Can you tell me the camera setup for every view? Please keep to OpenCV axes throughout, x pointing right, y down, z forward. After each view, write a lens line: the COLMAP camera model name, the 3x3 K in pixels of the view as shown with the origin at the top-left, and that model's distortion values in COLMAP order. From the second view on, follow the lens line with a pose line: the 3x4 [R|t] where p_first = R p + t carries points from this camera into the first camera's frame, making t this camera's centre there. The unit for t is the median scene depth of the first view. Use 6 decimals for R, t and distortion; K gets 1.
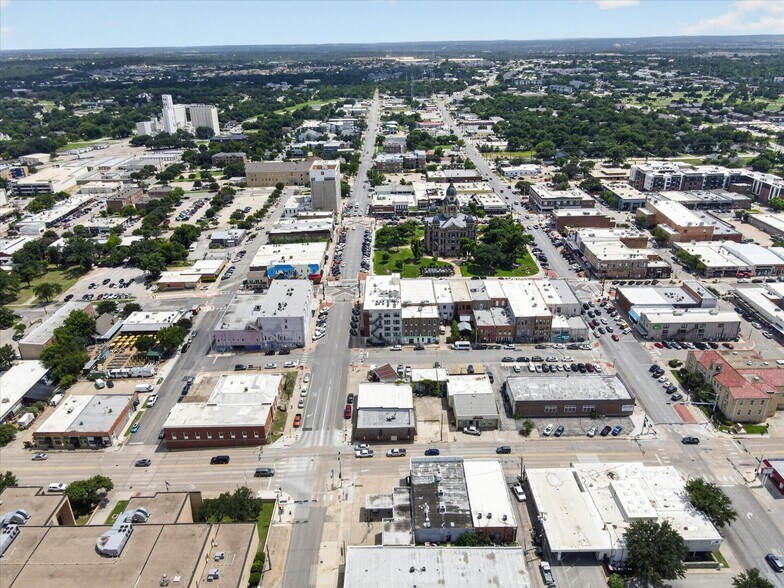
lens RADIAL K [[576.3, 0, 390.8], [0, 576.3, 296.4], [0, 0, 1]] dist [0.000098, 0.028509]
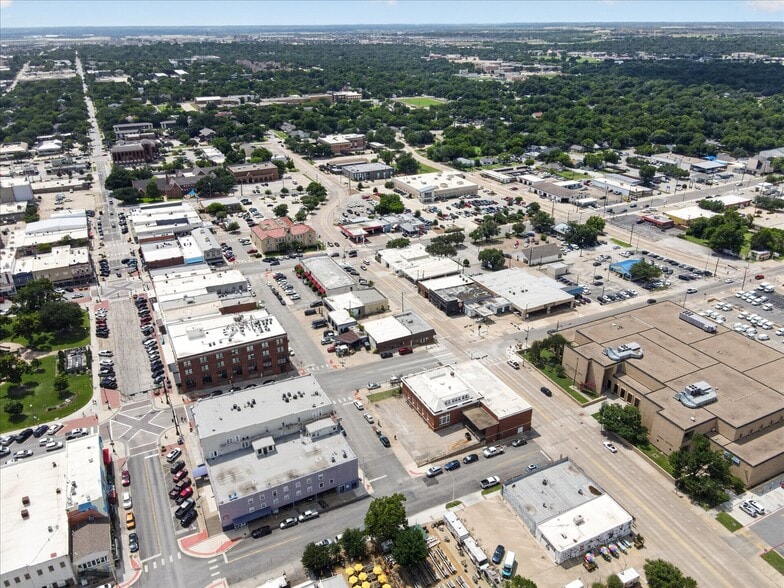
lens RADIAL K [[576.3, 0, 390.7], [0, 576.3, 295.5], [0, 0, 1]] dist [0.000098, 0.028509]
pose [[-0.441335, -0.365825, 0.819387, -0.797261], [0.381546, 0.749970, 0.540340, -0.423093], [-0.812186, 0.551105, -0.191409, 0.994216]]
